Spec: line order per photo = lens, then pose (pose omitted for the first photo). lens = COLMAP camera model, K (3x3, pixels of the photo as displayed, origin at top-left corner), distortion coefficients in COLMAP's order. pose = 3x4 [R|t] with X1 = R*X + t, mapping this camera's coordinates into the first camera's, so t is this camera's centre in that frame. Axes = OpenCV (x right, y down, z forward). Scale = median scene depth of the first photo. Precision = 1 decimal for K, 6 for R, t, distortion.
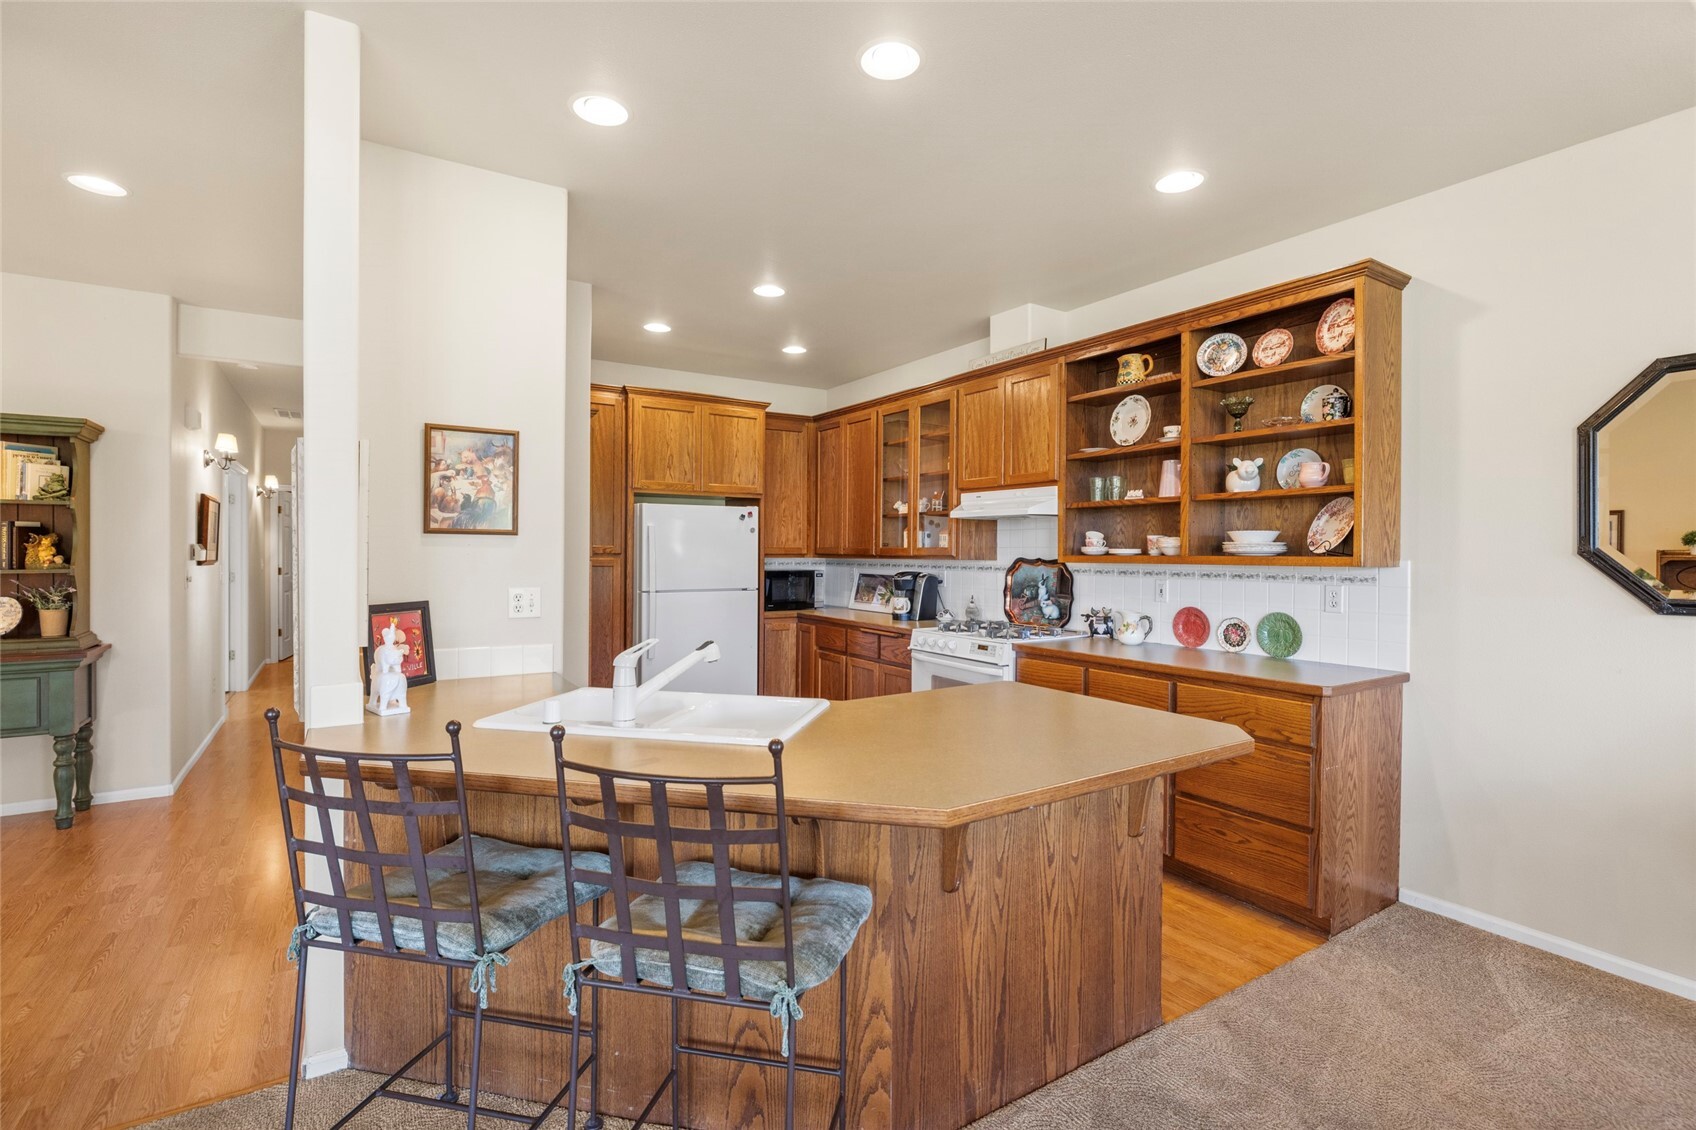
lens RADIAL K [[777.1, 0, 843.2], [0, 777.1, 556.6], [0, 0, 1]] dist [-0.013297, -0.000310]
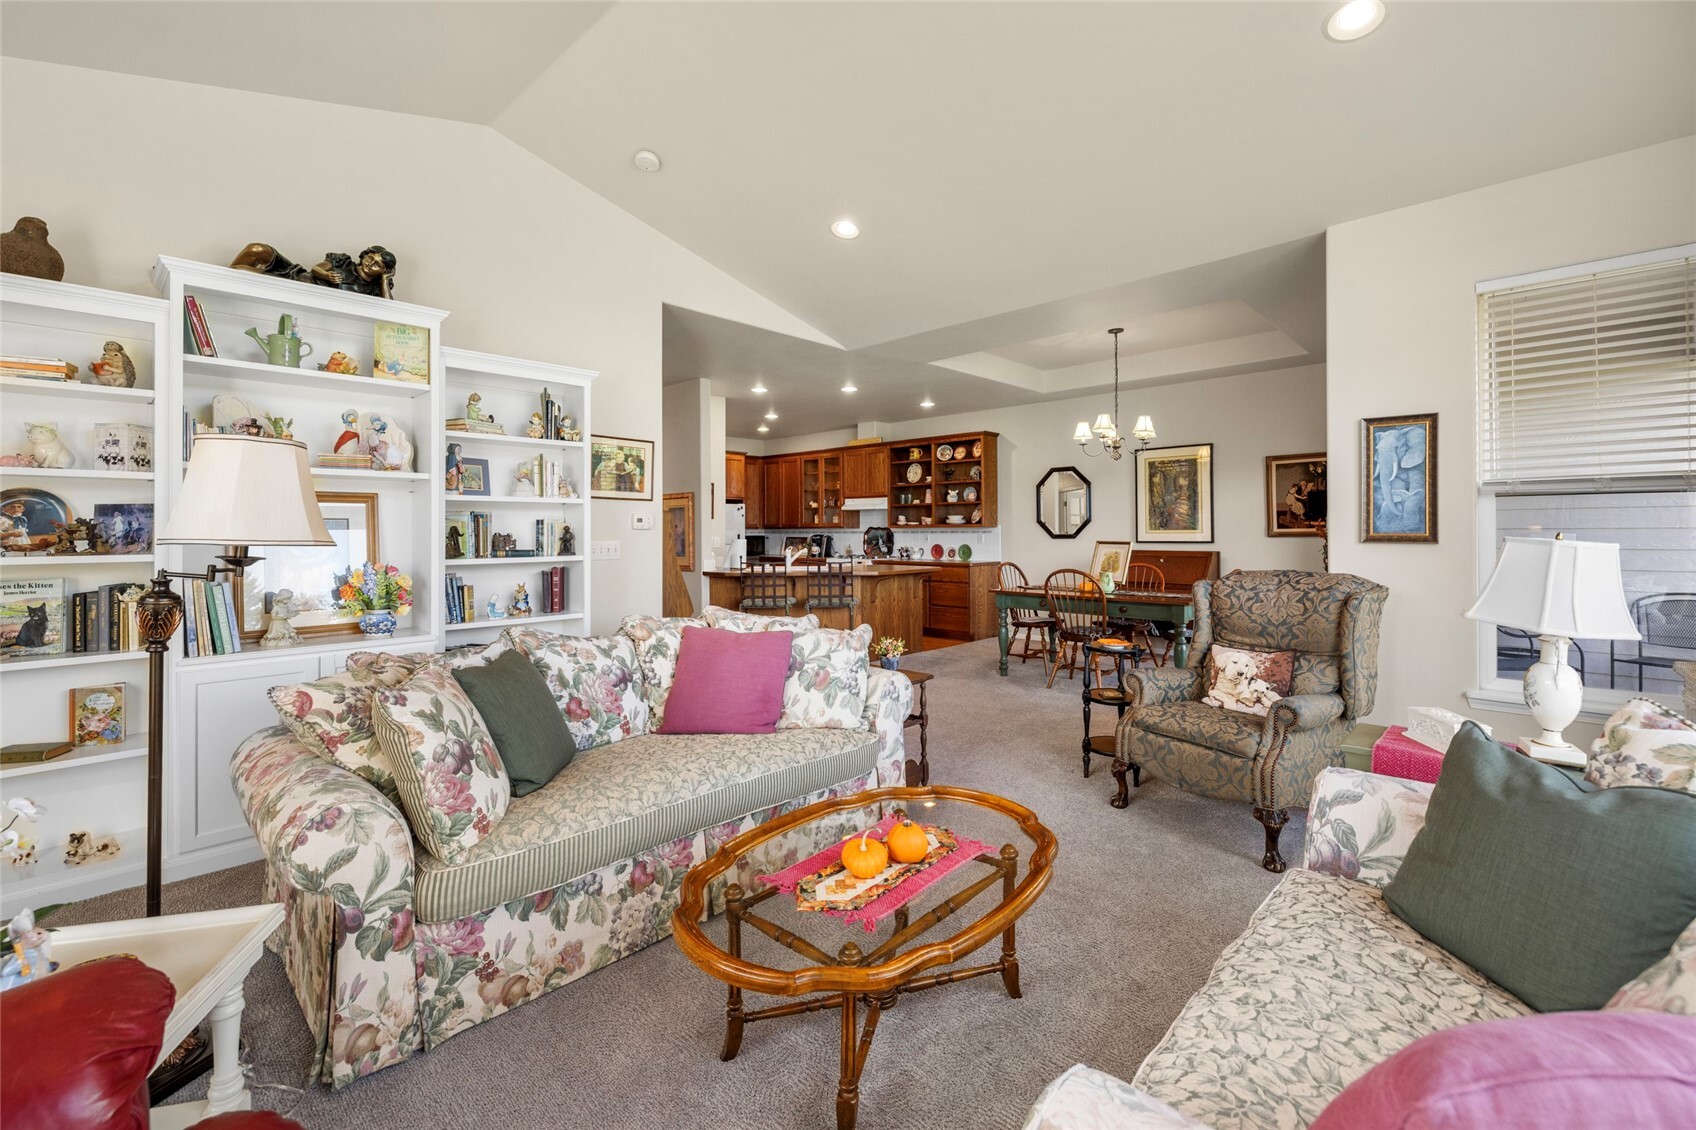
lens RADIAL K [[729.0, 0, 844.7], [0, 729.0, 528.6], [0, 0, 1]] dist [-0.000710, -0.000132]
pose [[0.970208, -0.009016, 0.242104, -0.434645], [0.011526, 0.999894, -0.008951, 0.028331], [-0.241997, 0.011475, 0.970209, -1.266720]]
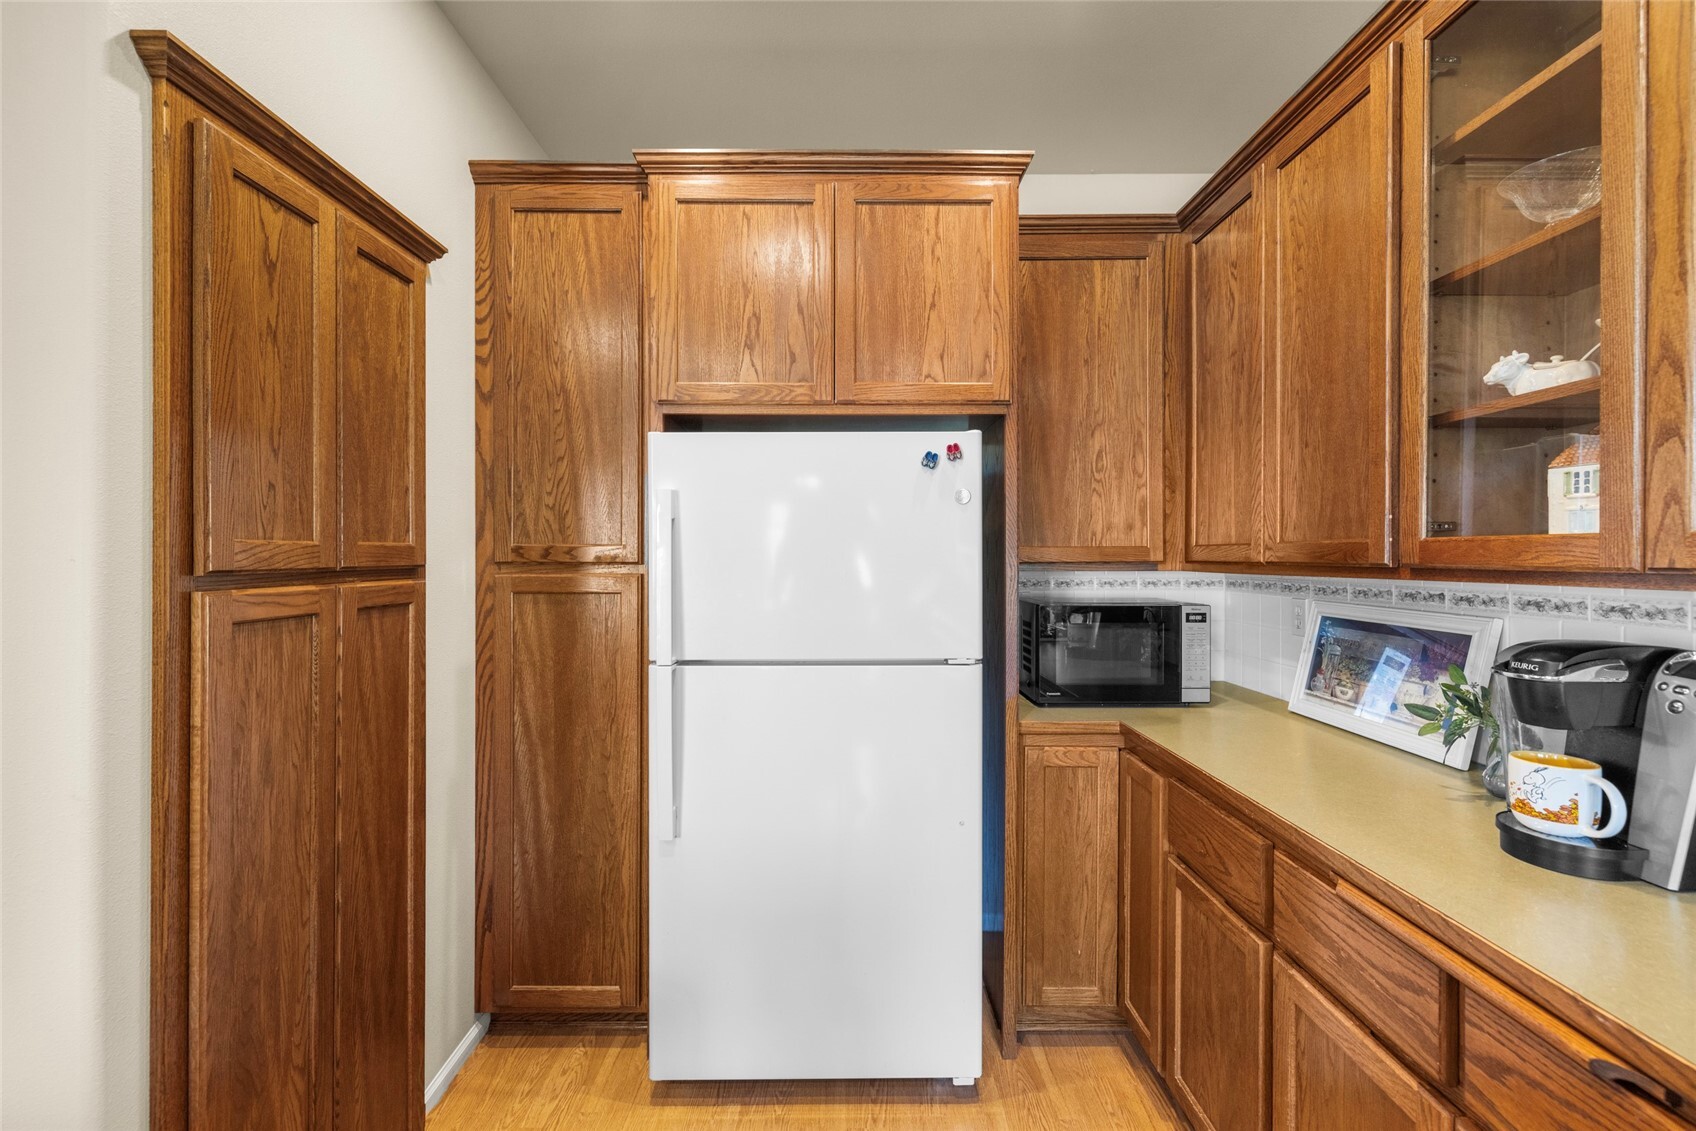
lens RADIAL K [[715.7, 0, 841.1], [0, 715.7, 556.5], [0, 0, 1]] dist [-0.000975, 0.000759]
pose [[0.844815, -0.005628, -0.535029, 0.015474], [0.001066, 0.999960, -0.008836, -0.004797], [0.535058, 0.006894, 0.844787, 0.937597]]
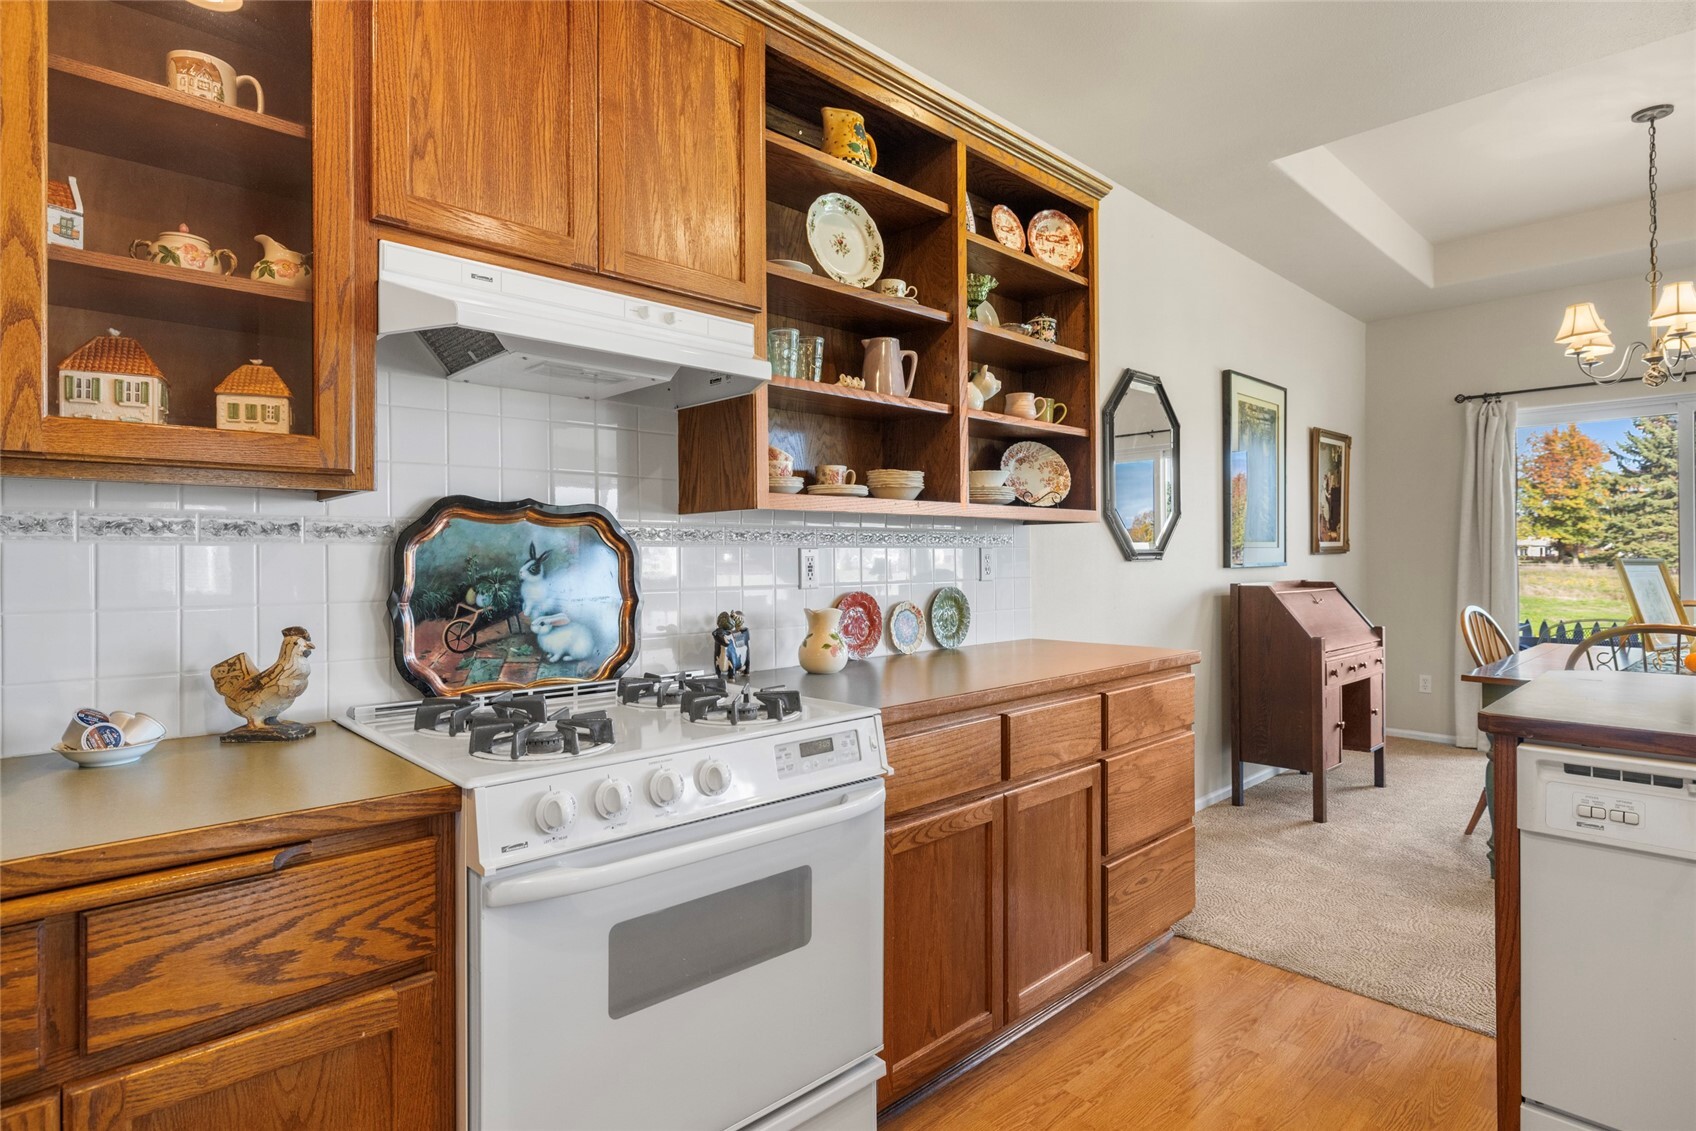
lens RADIAL K [[885.2, 0, 843.6], [0, 885.2, 556.4], [0, 0, 1]] dist [-0.004583, -0.000309]
pose [[-0.193172, -0.003388, 0.981159, -0.206195], [0.011118, 0.999922, 0.005642, 0.031786], [-0.981102, 0.011998, -0.193119, 1.075665]]
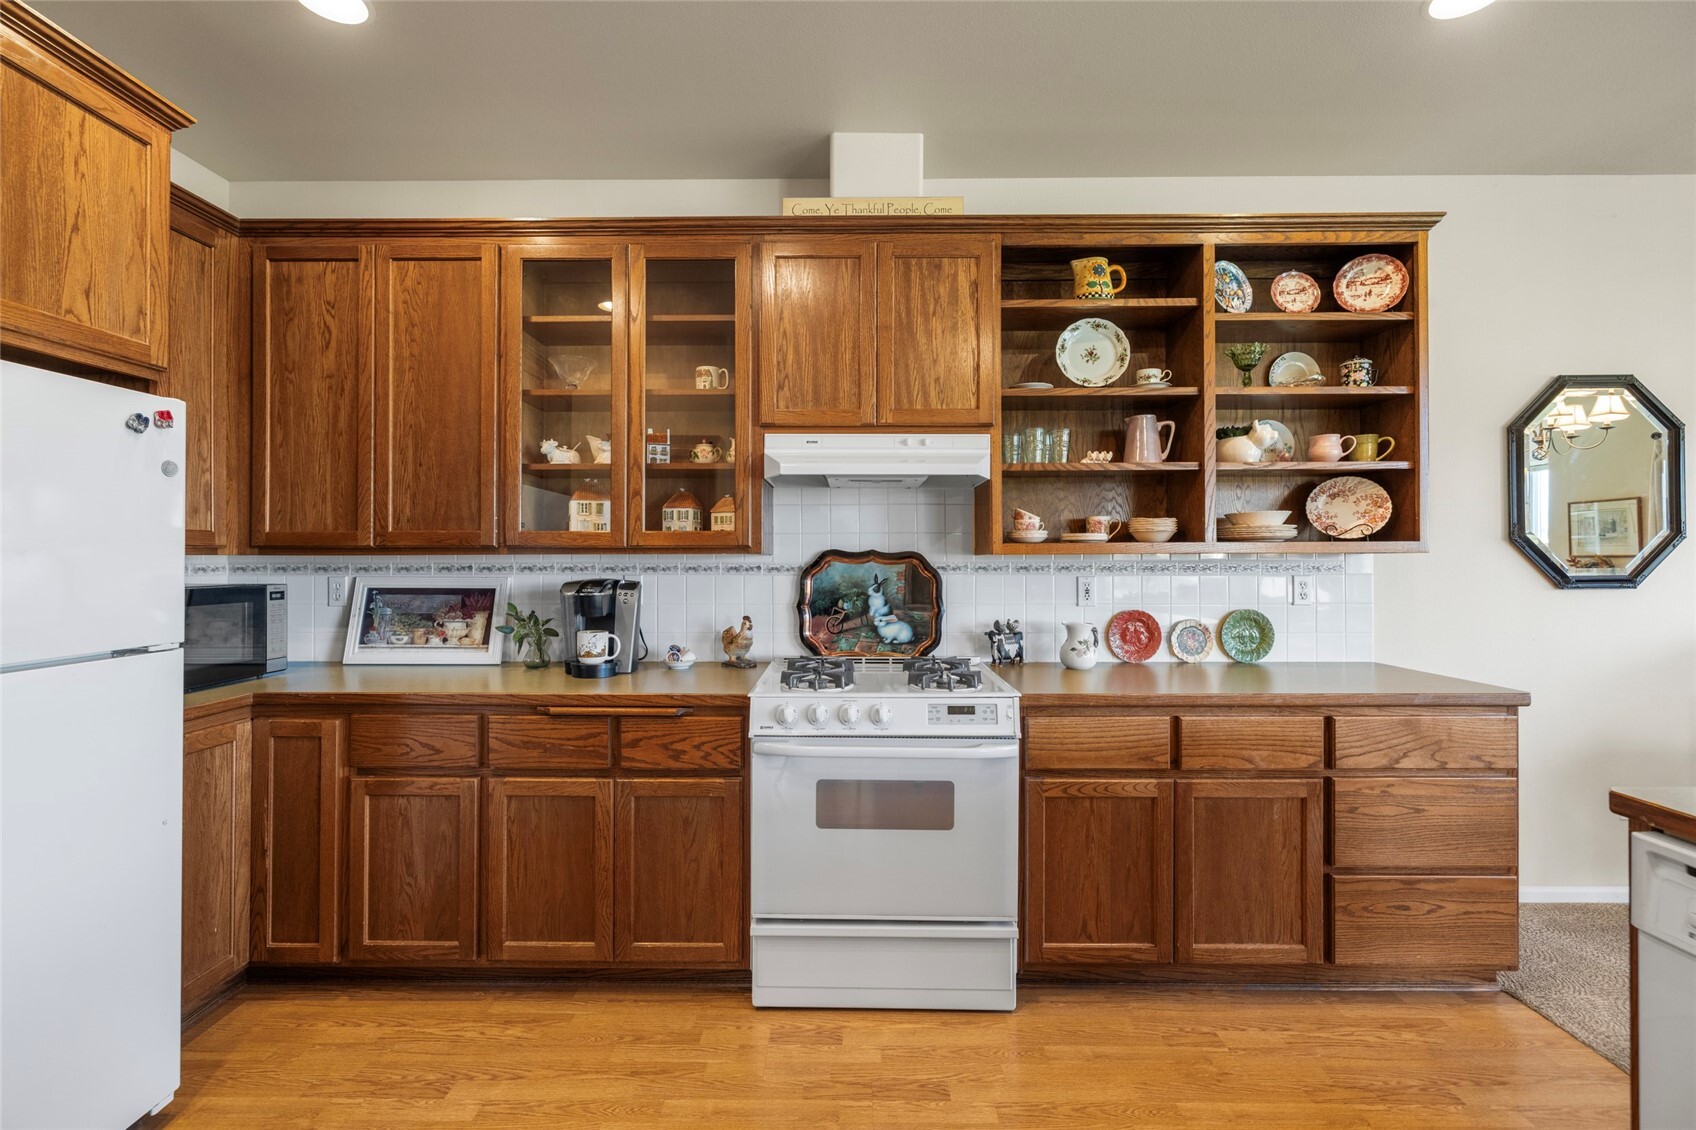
lens RADIAL K [[715.7, 0, 841.1], [0, 715.7, 556.0], [0, 0, 1]] dist [-0.000975, 0.000759]
pose [[0.546299, -0.003403, 0.837583, -0.291864], [0.009473, 0.999953, -0.002116, 0.009001], [-0.837536, 0.009090, 0.546306, 0.804590]]
